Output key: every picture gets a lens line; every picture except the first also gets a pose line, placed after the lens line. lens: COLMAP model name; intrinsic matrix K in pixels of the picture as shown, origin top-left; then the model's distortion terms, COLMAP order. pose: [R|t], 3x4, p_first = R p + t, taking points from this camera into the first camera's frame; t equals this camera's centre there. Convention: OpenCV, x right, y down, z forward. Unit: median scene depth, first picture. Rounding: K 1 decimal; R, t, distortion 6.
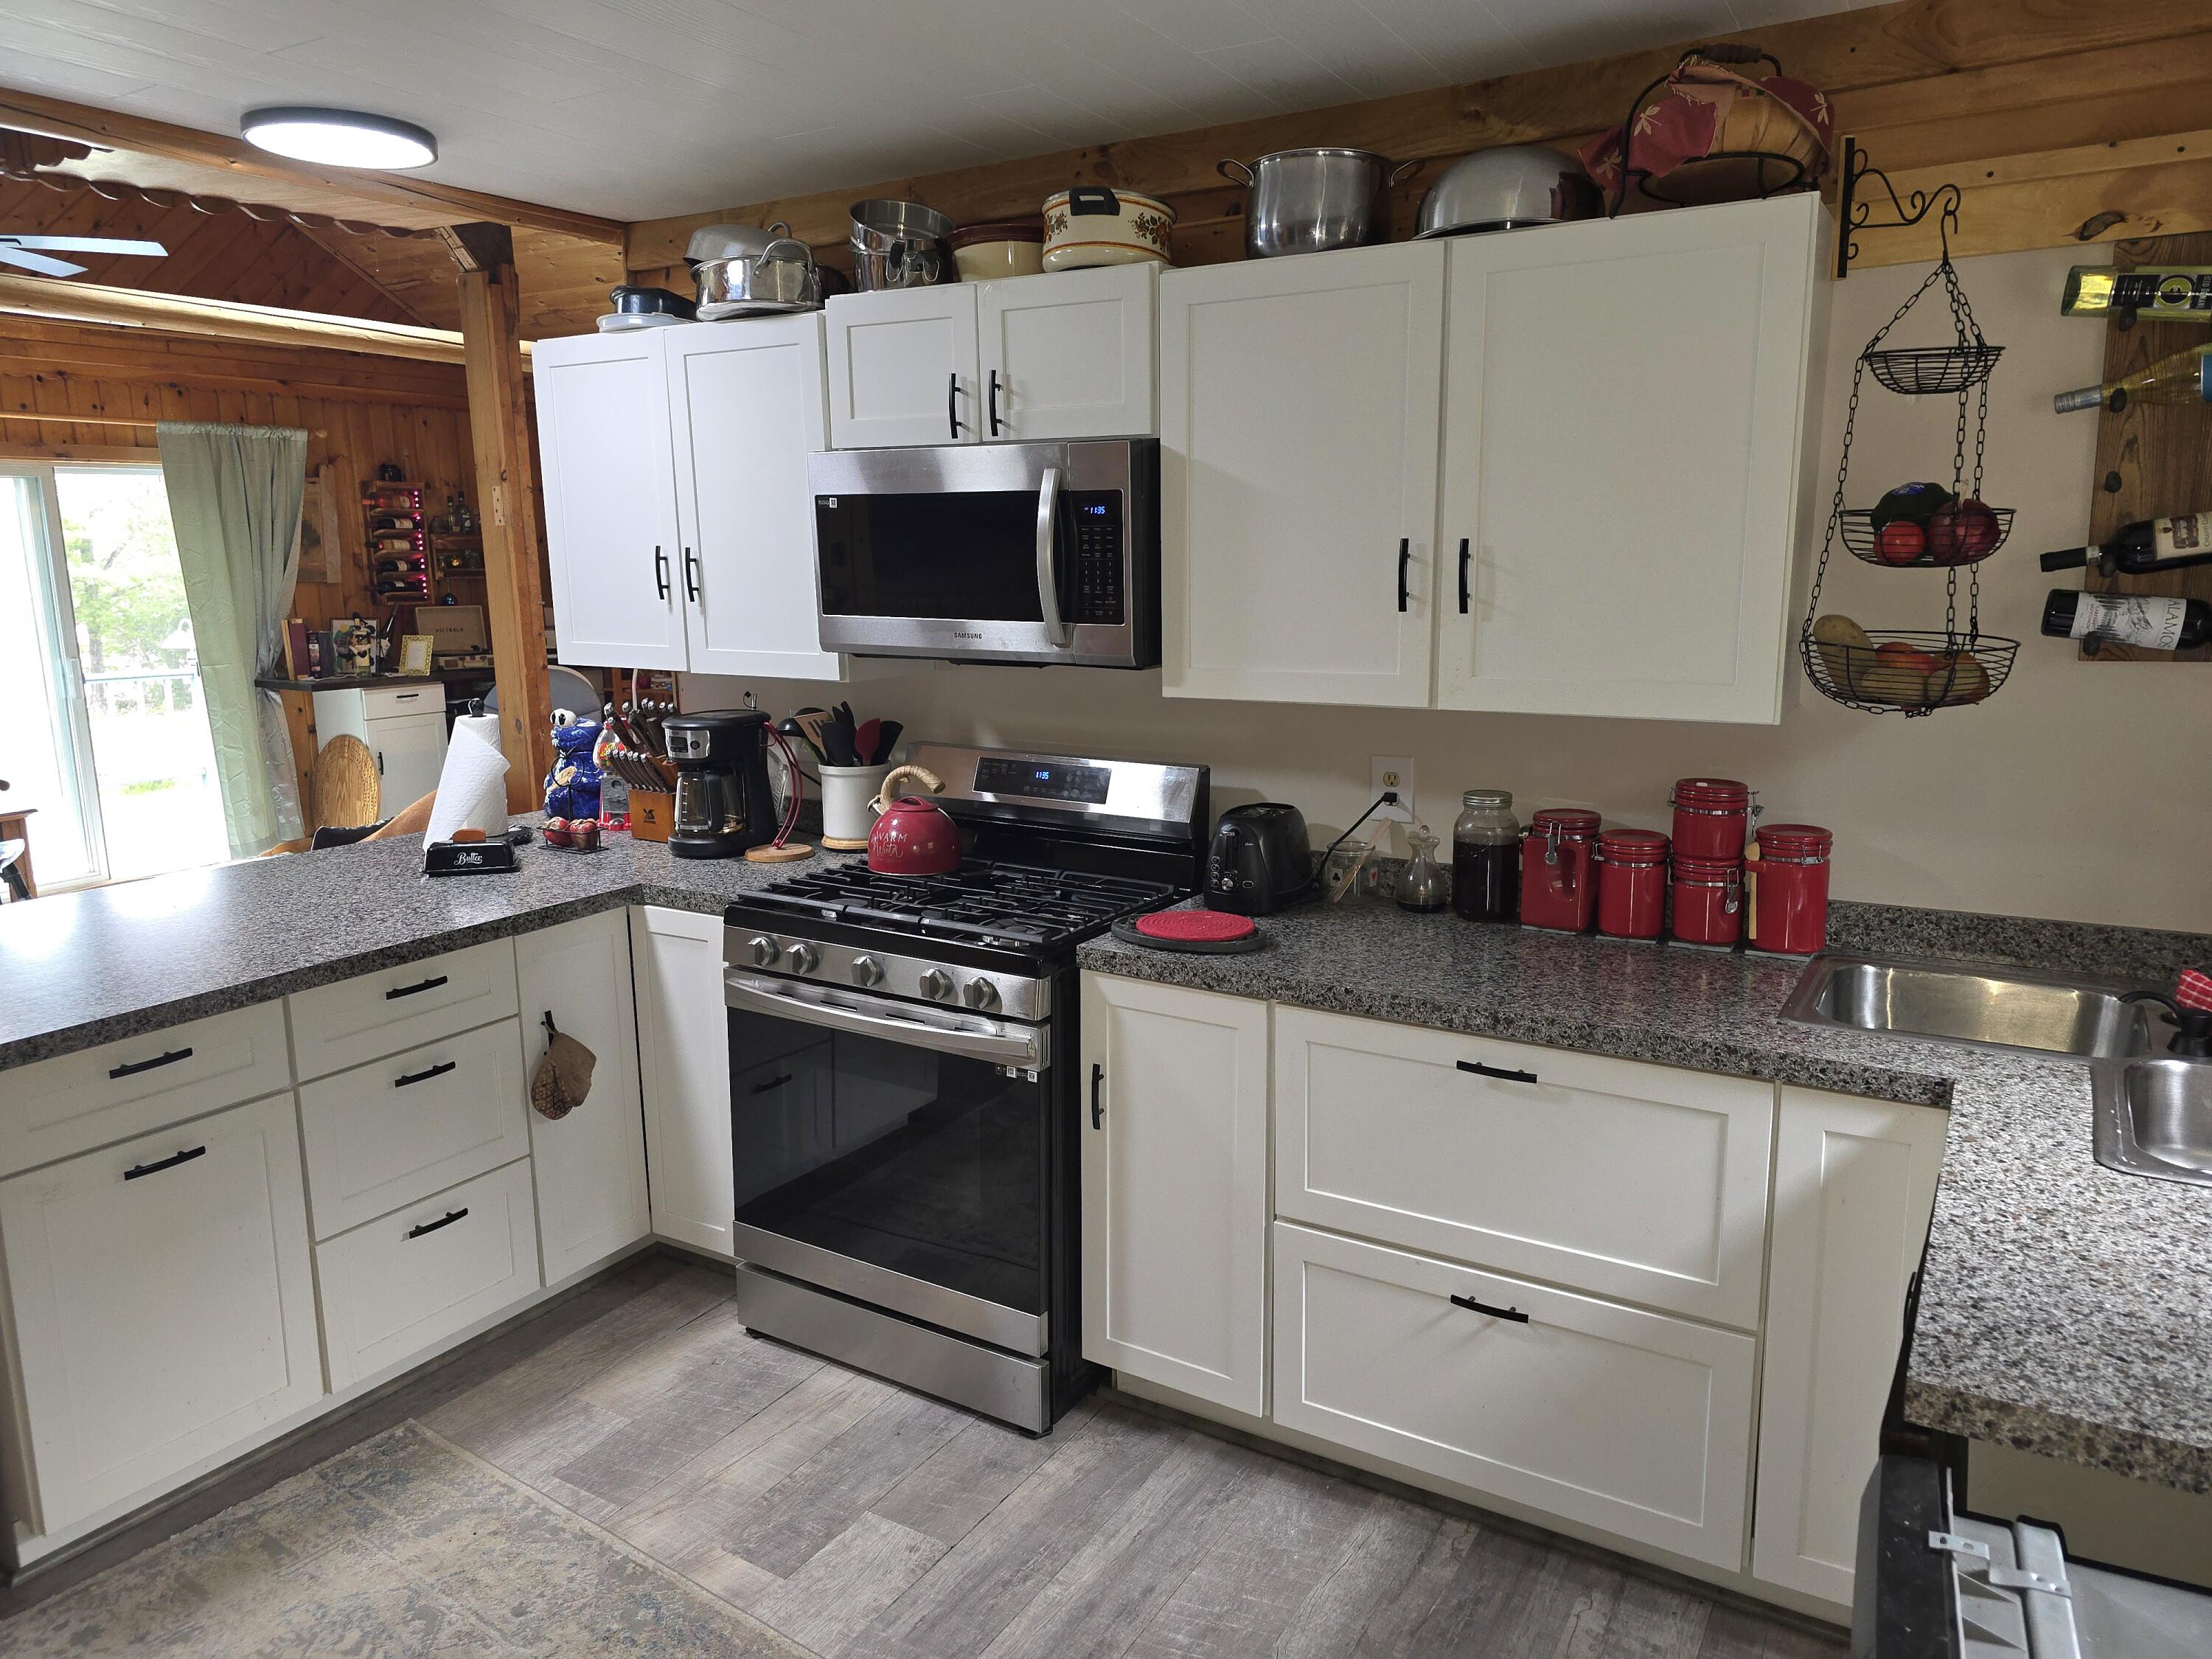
lens RADIAL K [[1496.8, 0, 1109.3], [0, 1496.8, 832.0], [0, 0, 1]] dist [0.063638, -0.057543]
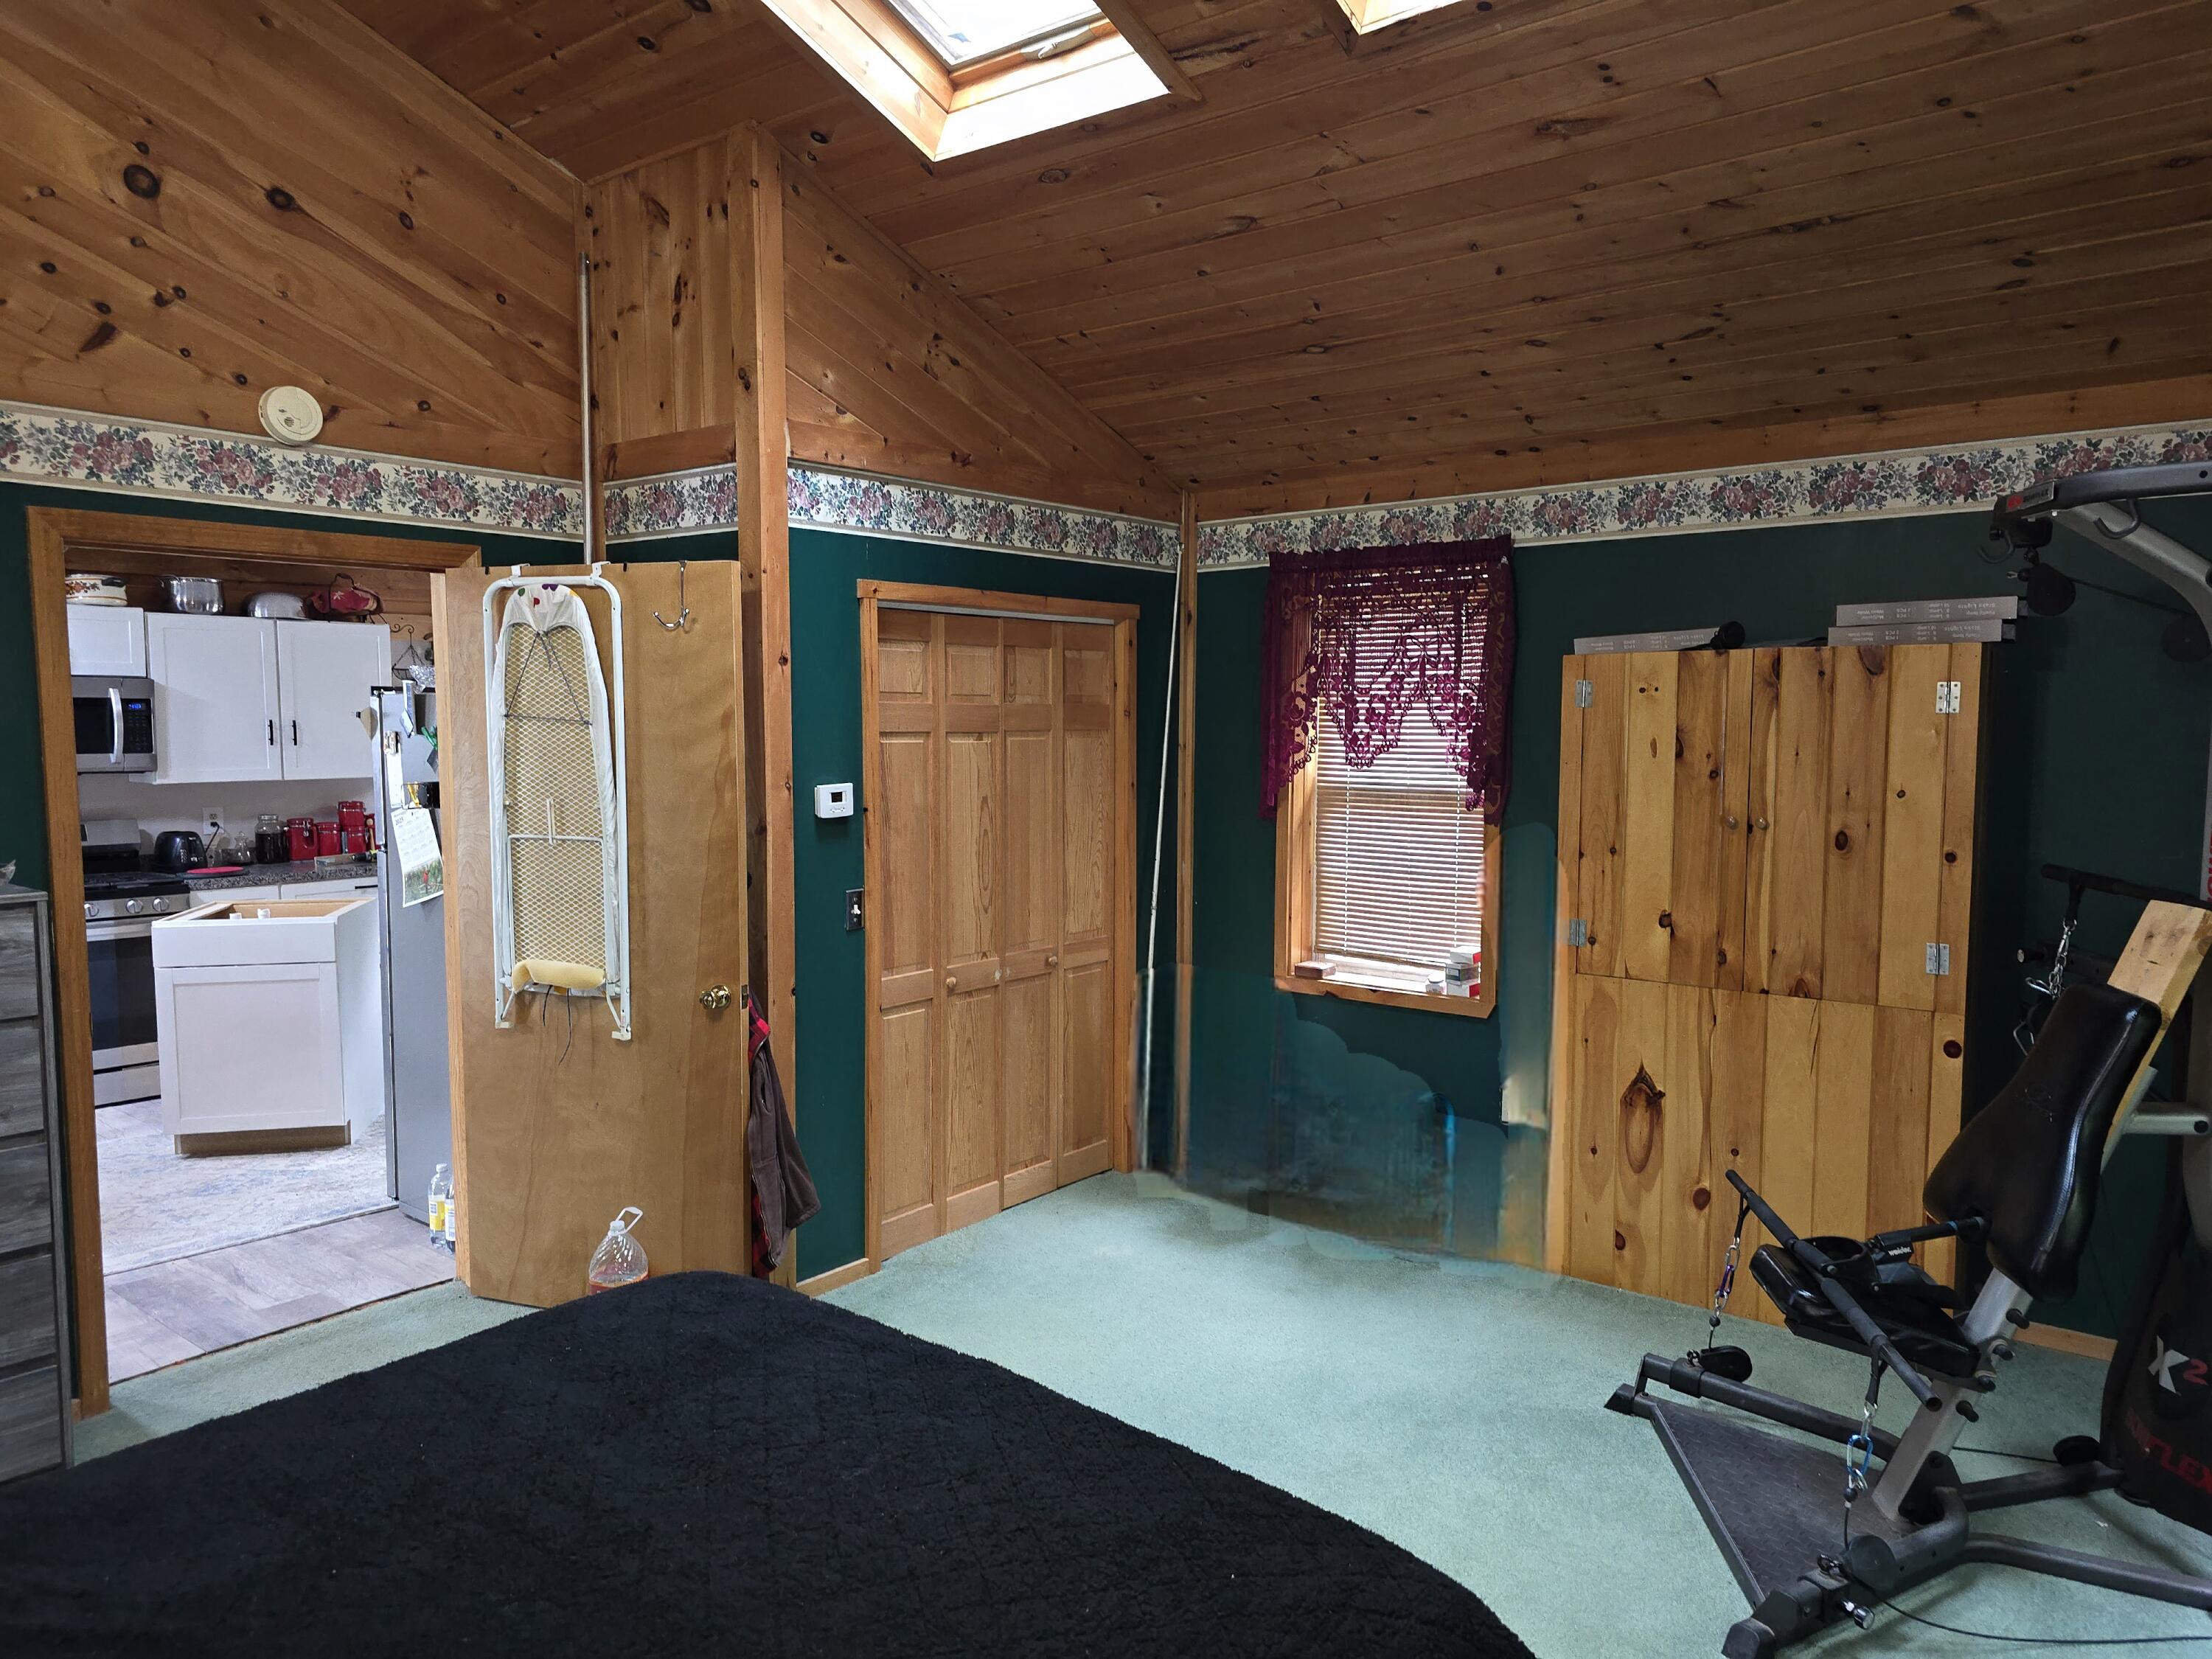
lens RADIAL K [[1496.8, 0, 1103.0], [0, 1496.8, 840.0], [0, 0, 1]] dist [0.063638, -0.057543]
pose [[0.125412, -0.075882, 0.989199, -2.269168], [0.180515, 0.982172, 0.052457, 0.146937], [-0.975544, 0.171987, 0.136874, -0.809252]]
